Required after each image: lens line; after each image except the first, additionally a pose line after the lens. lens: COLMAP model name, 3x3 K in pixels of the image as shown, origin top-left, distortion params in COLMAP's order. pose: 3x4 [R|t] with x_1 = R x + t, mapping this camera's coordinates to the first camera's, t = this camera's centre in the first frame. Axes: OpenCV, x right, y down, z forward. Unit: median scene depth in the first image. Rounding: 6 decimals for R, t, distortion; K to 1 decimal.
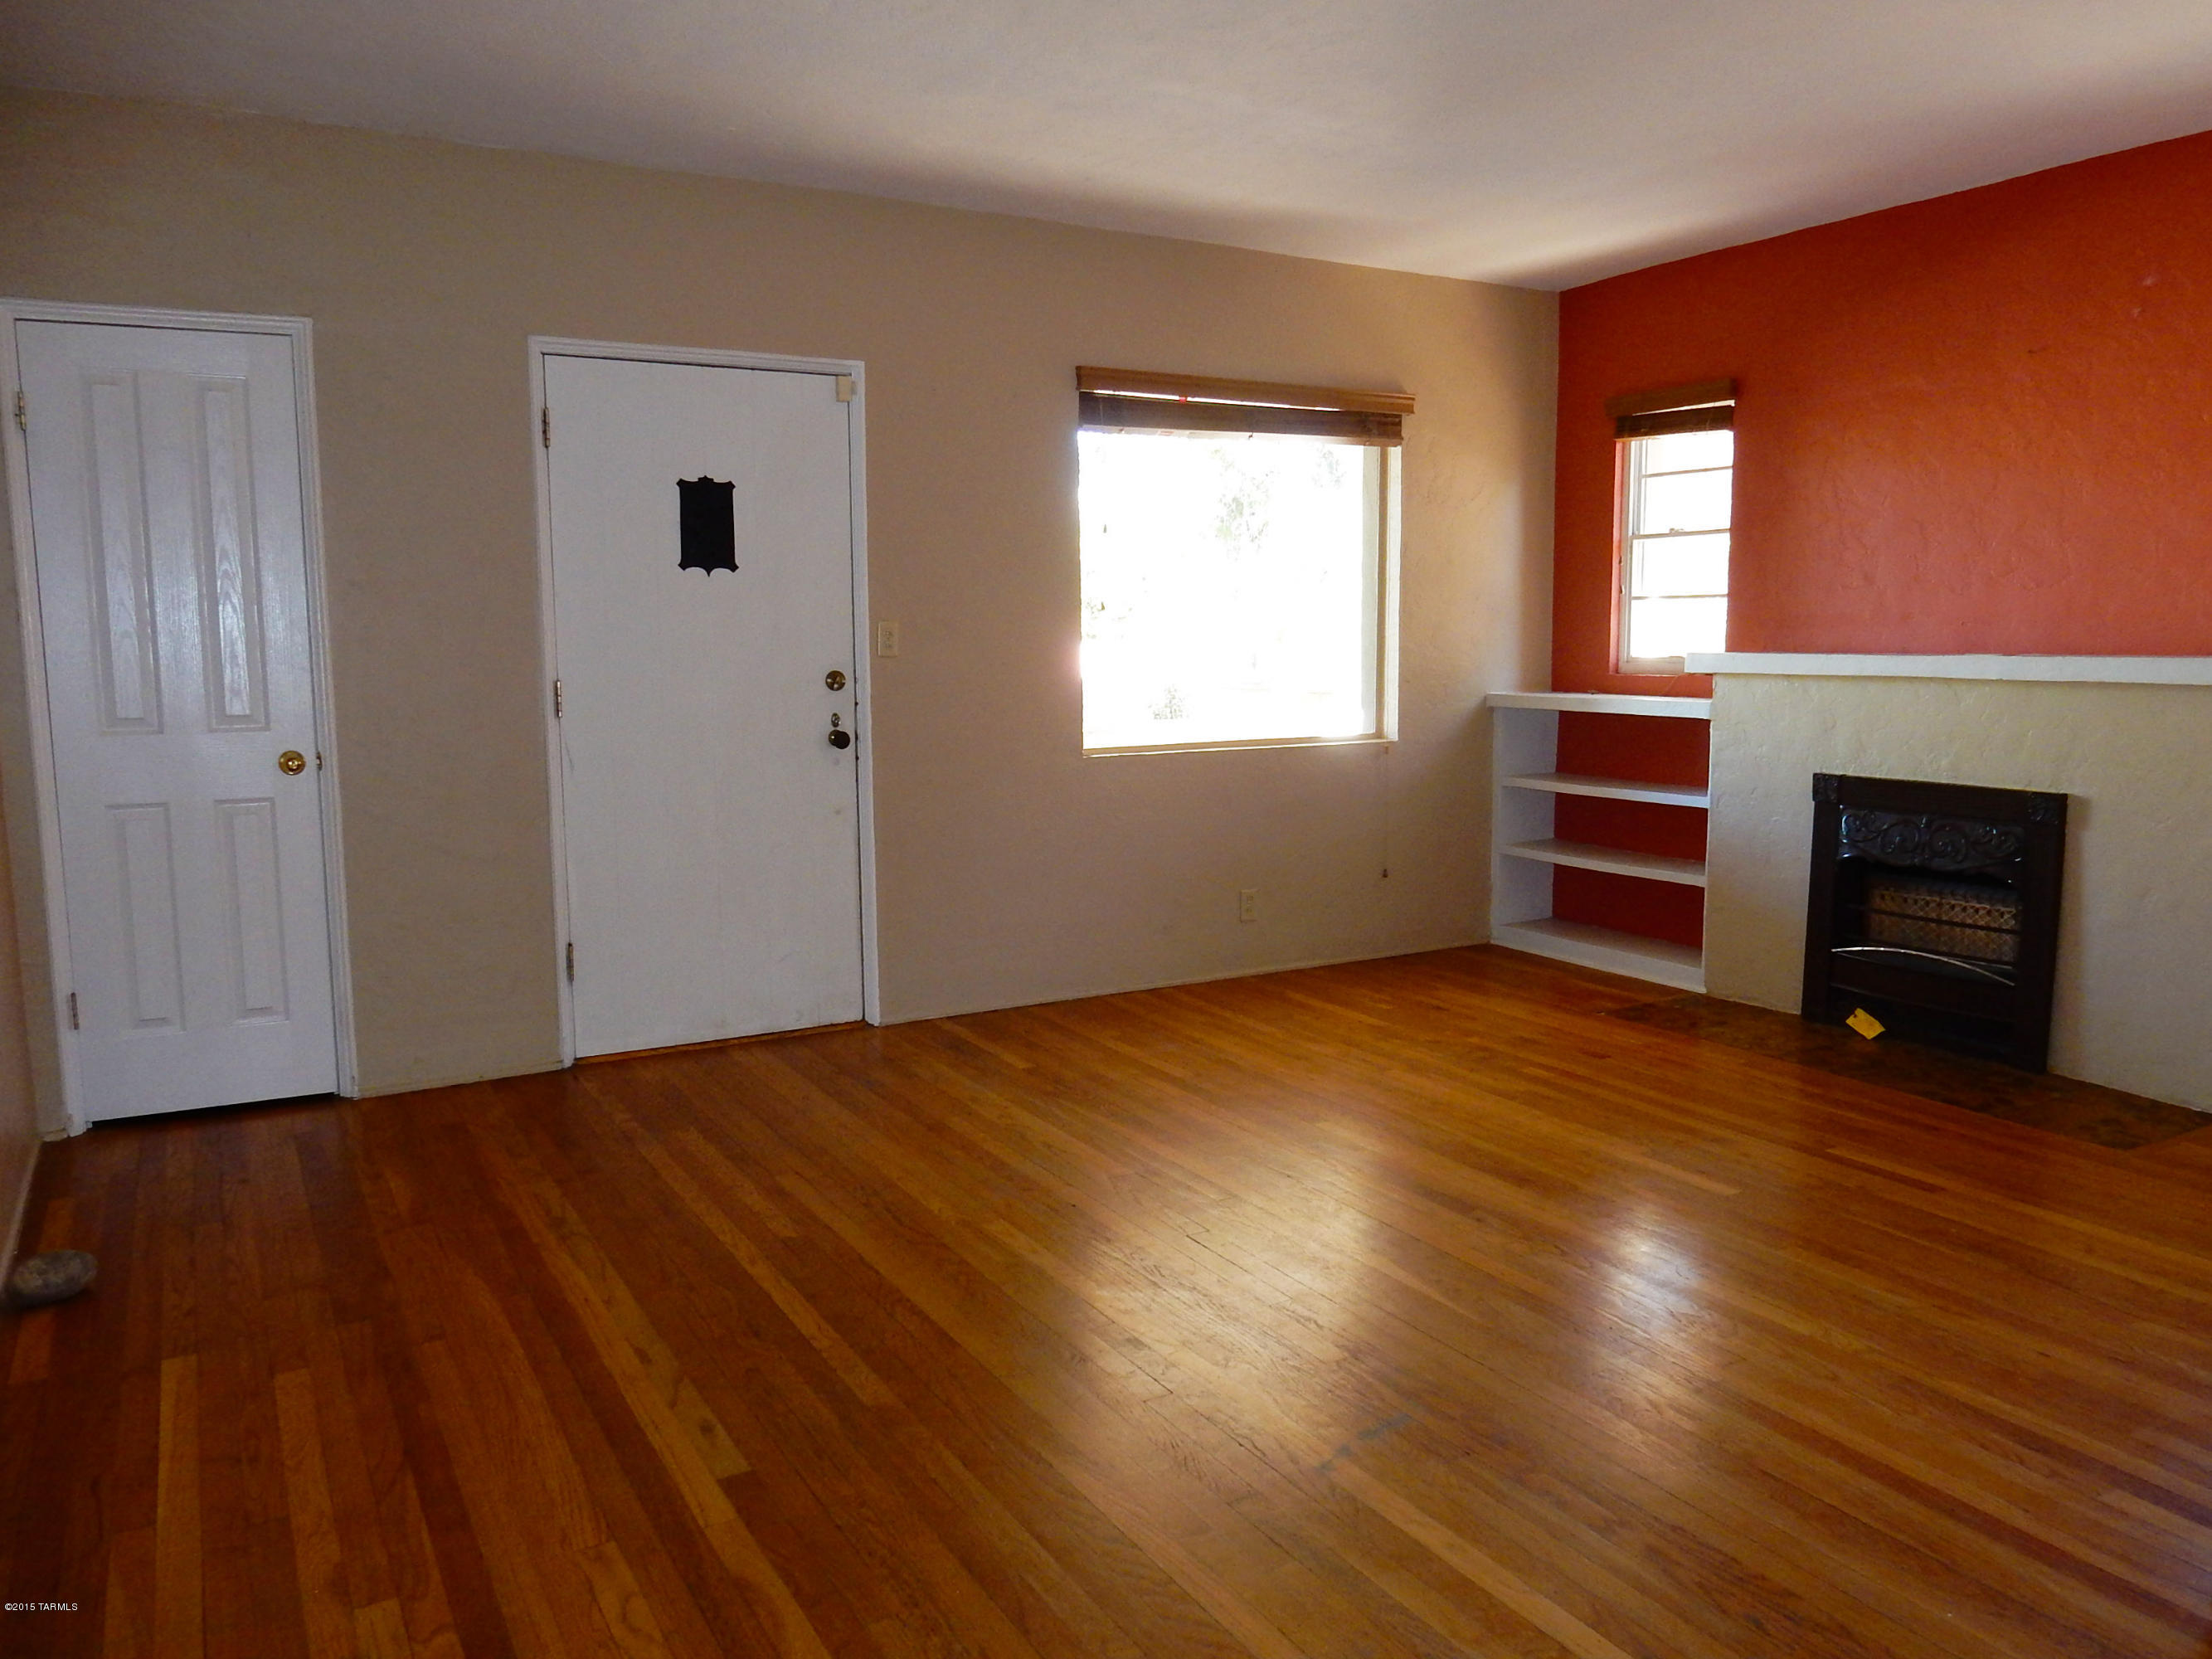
lens RADIAL K [[1629.8, 0, 1106.0], [0, 1629.8, 829.5], [0, 0, 1]] dist [0.001212, 0.001727]
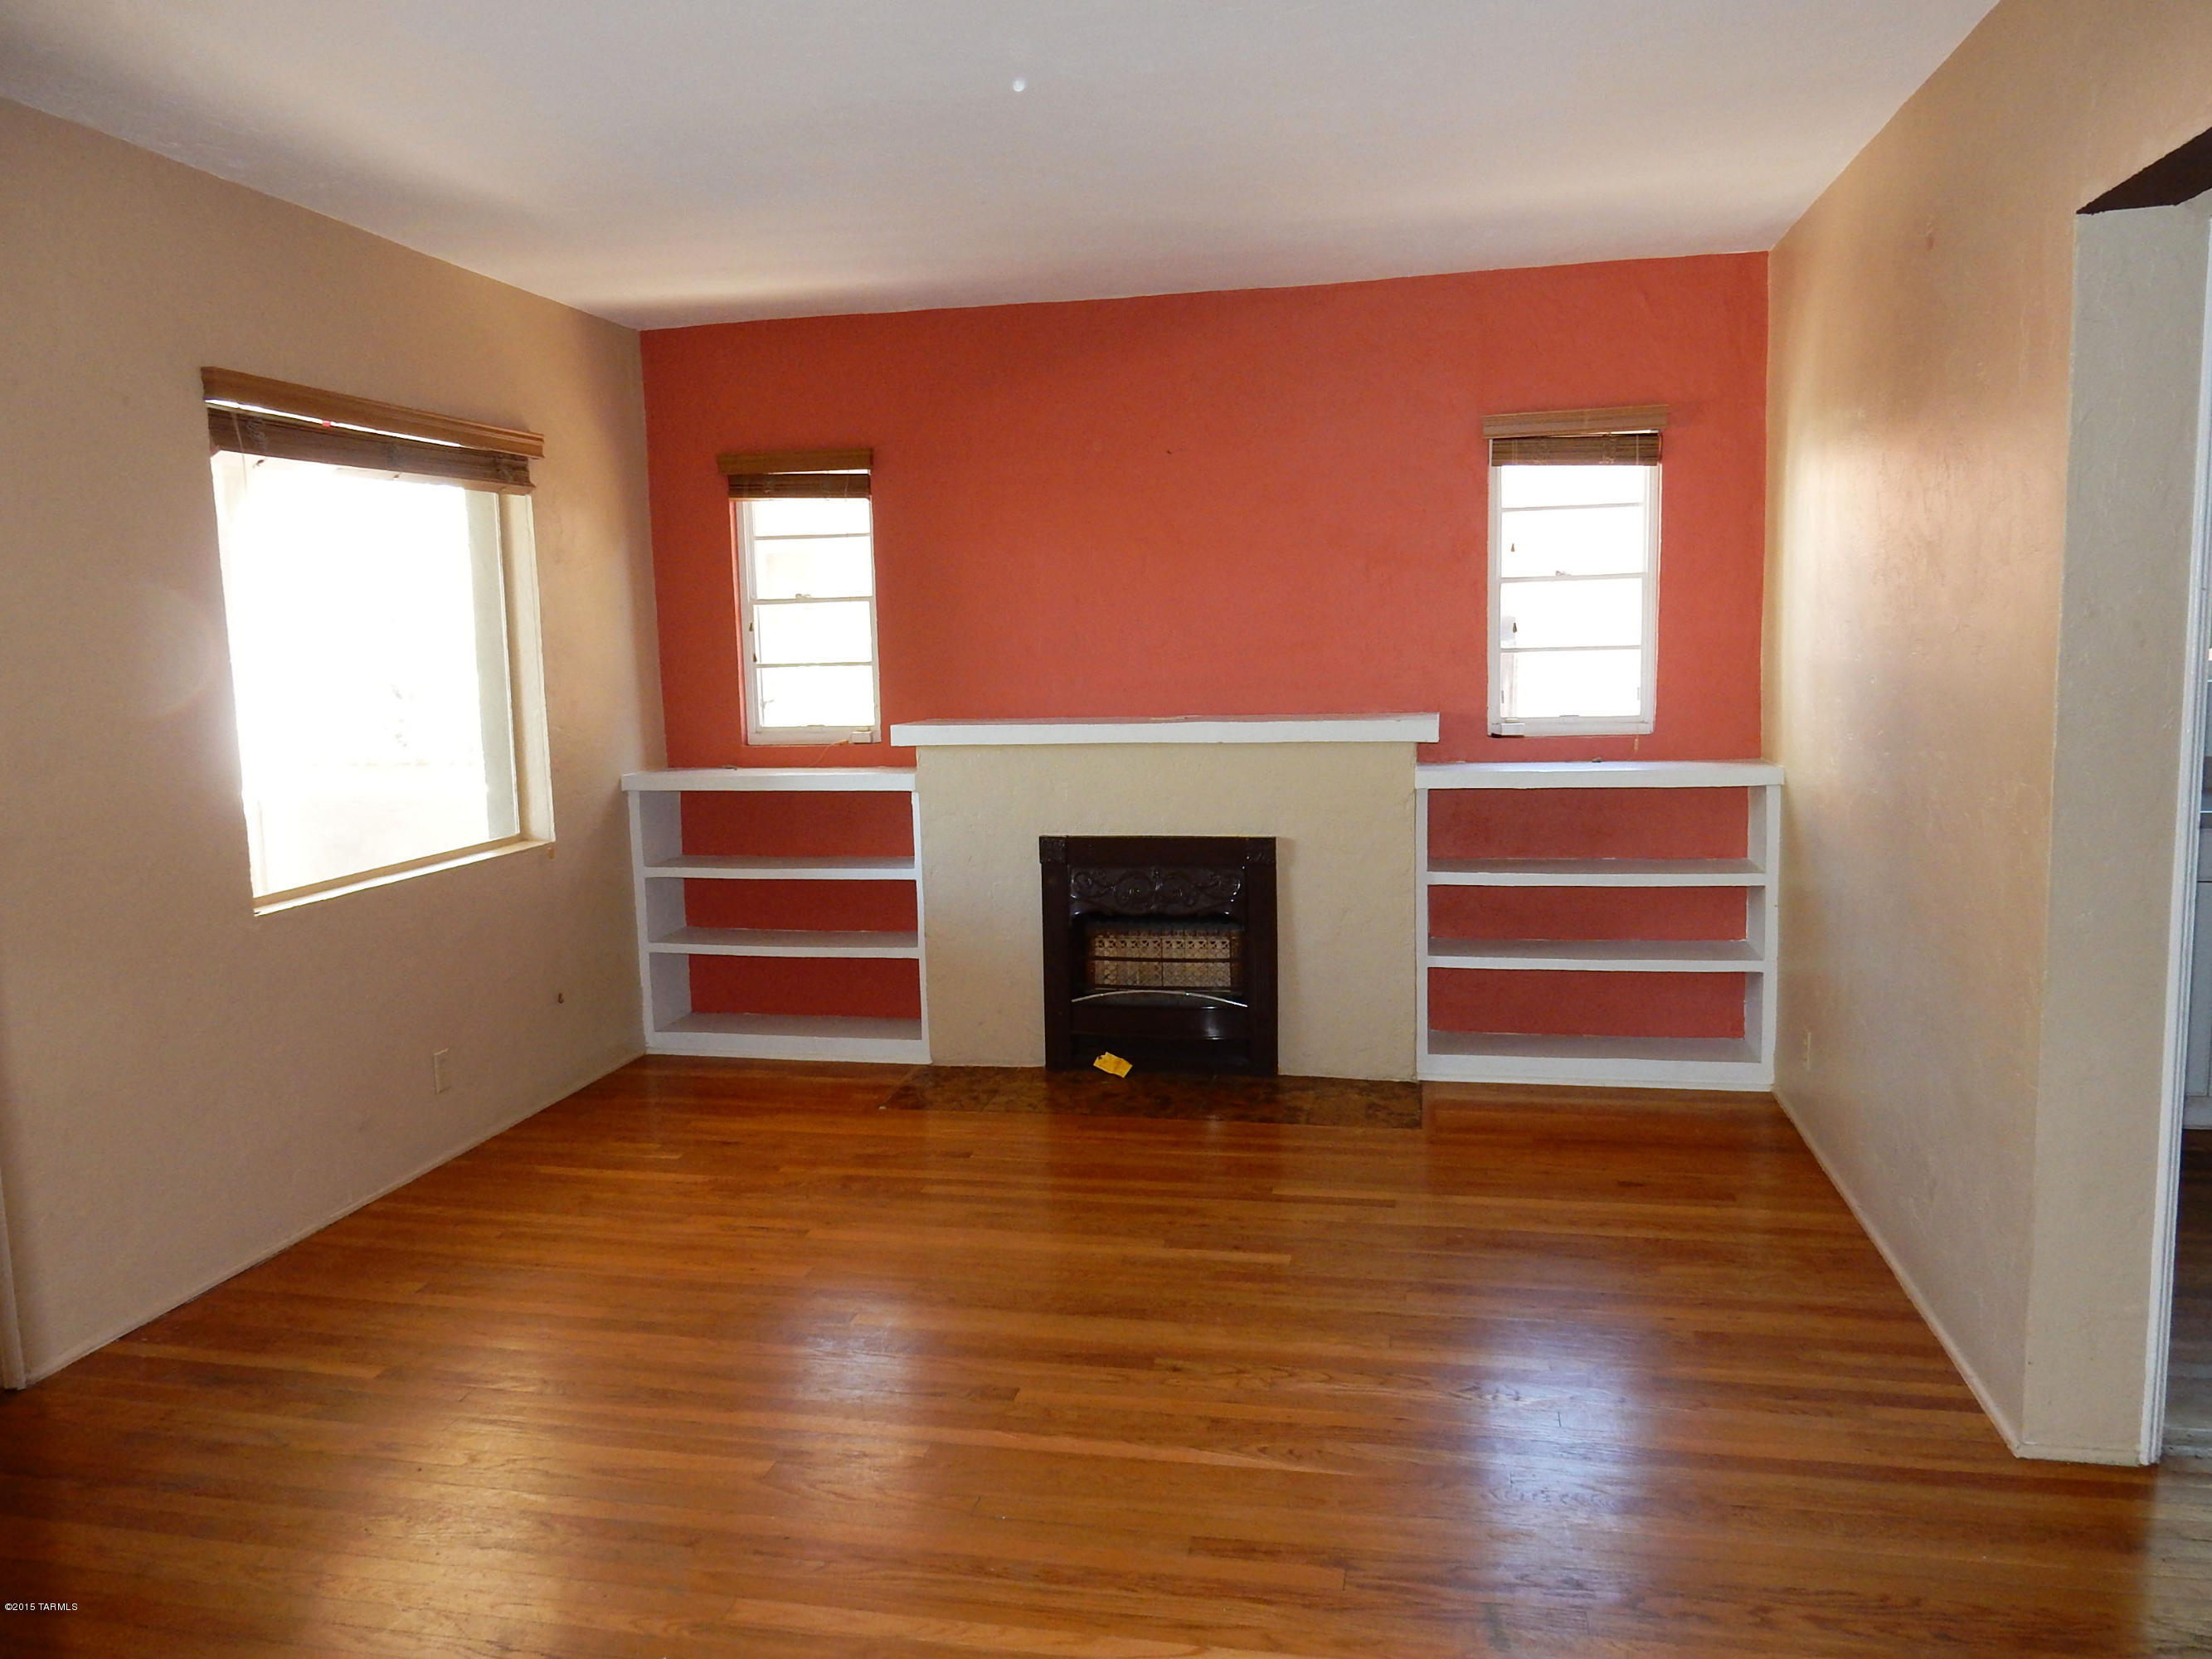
lens RADIAL K [[1643.8, 0, 1106.0], [0, 1643.8, 829.5], [0, 0, 1]] dist [-0.000915, -0.000724]
pose [[0.662758, -0.100147, 0.742107, -0.293008], [0.109646, 0.993314, 0.036126, -0.066539], [-0.740763, 0.057426, 0.669307, 0.239131]]
